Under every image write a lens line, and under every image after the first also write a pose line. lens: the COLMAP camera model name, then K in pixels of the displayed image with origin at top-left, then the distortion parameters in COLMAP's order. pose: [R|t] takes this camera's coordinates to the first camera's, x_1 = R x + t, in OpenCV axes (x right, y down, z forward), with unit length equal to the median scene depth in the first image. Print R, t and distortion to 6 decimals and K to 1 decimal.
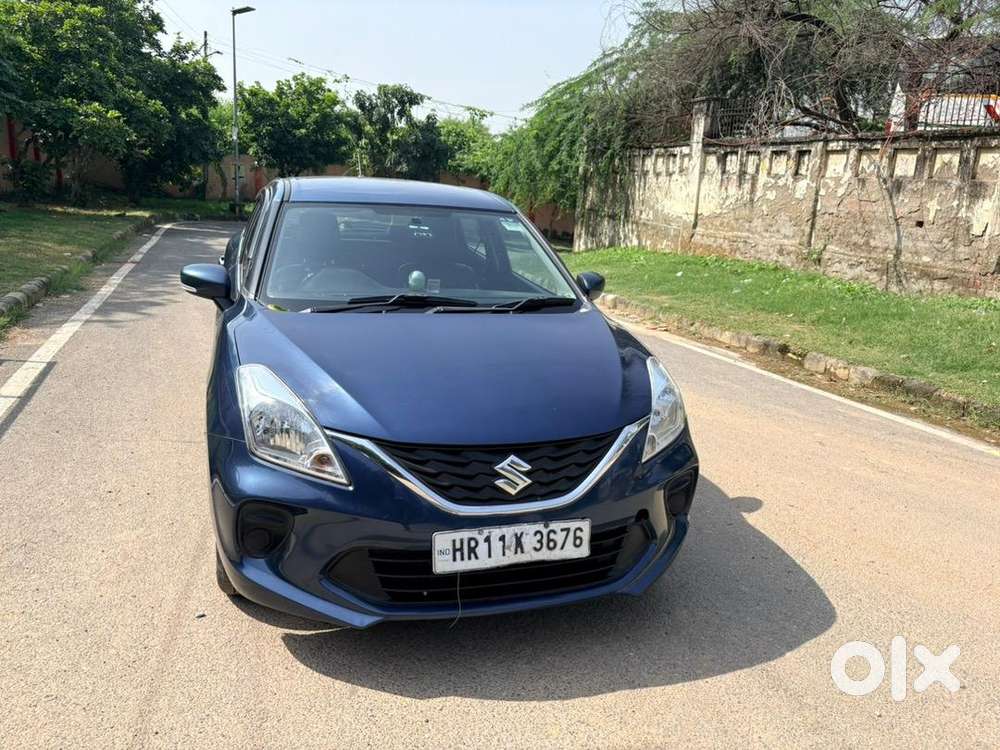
lens RADIAL K [[753.2, 0, 497.3], [0, 753.2, 378.1], [0, 0, 1]] dist [0.032596, -0.034804]
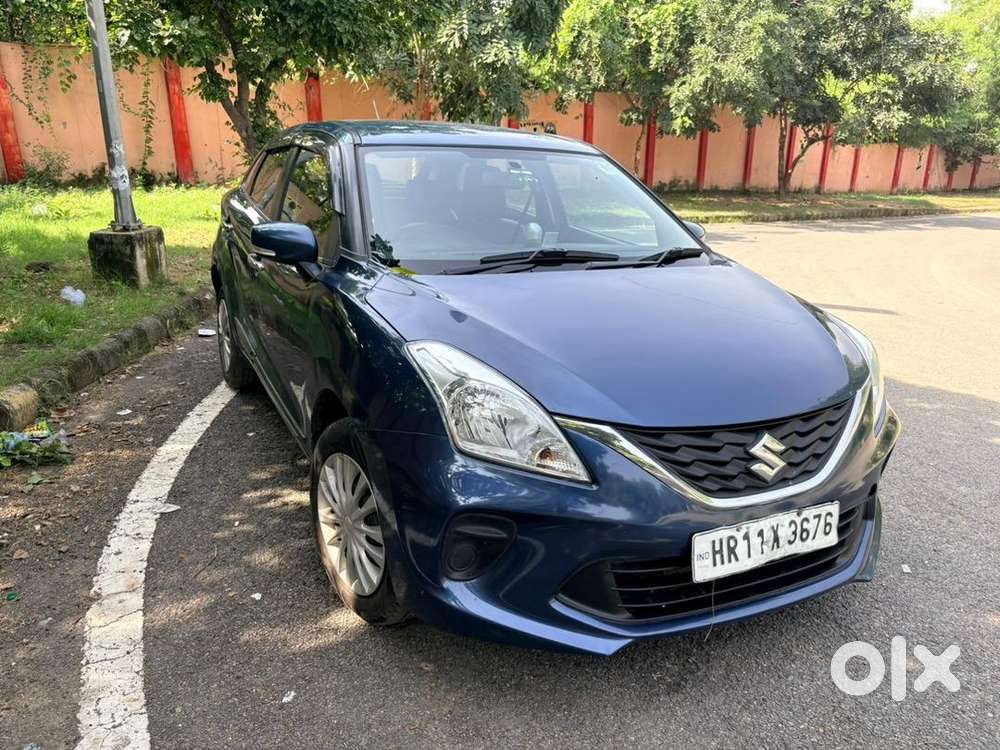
lens RADIAL K [[753.2, 0, 483.3], [0, 753.2, 390.5], [0, 0, 1]] dist [0.032596, -0.034804]
pose [[0.991019, -0.059559, 0.119722, -0.380812], [0.052378, 0.996684, 0.062262, -0.013171], [-0.123034, -0.055432, 0.990853, 0.212138]]
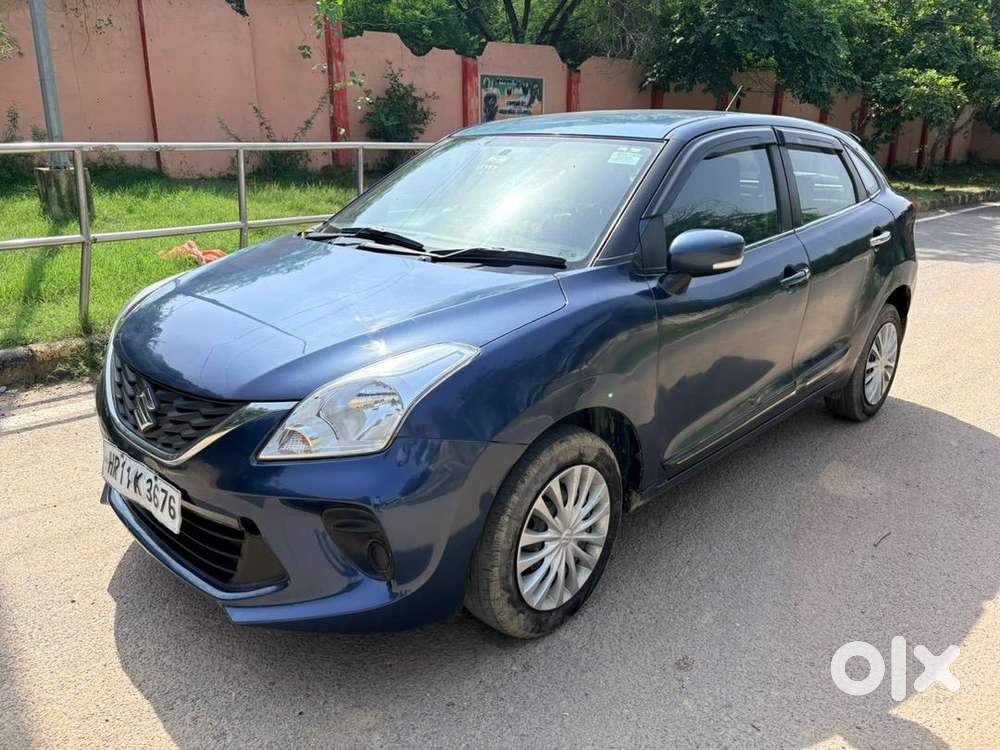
lens RADIAL K [[753.2, 0, 508.4], [0, 753.2, 376.8], [0, 0, 1]] dist [0.032596, -0.034804]
pose [[0.466968, 0.222052, -0.855940, 0.989280], [-0.203820, 0.968922, 0.140166, -0.126079], [0.860464, 0.109005, 0.497715, 0.905866]]
